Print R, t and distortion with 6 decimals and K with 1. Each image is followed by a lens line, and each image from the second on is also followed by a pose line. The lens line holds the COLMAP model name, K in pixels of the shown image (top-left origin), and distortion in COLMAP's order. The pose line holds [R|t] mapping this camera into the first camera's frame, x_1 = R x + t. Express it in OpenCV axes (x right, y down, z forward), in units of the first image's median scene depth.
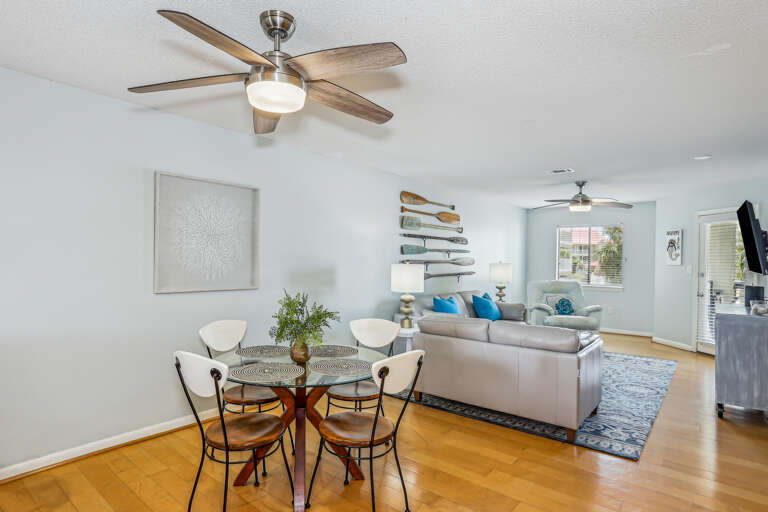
lens RADIAL K [[389.7, 0, 382.0], [0, 389.7, 257.7], [0, 0, 1]] dist [-0.000497, 0.000688]
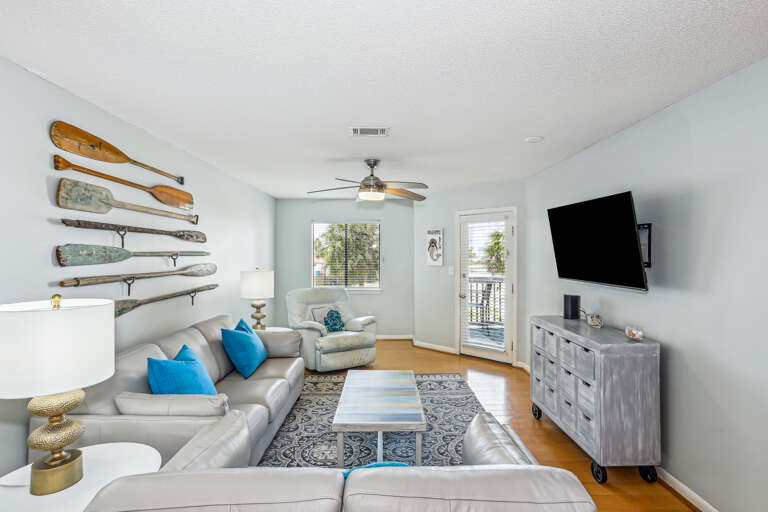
lens RADIAL K [[389.7, 0, 382.0], [0, 389.7, 257.7], [0, 0, 1]] dist [-0.000497, 0.000688]
pose [[0.778988, -0.018374, 0.626769, 0.052252], [0.012370, 0.999826, 0.013936, -0.017747], [-0.626917, -0.003103, 0.779080, 0.382964]]
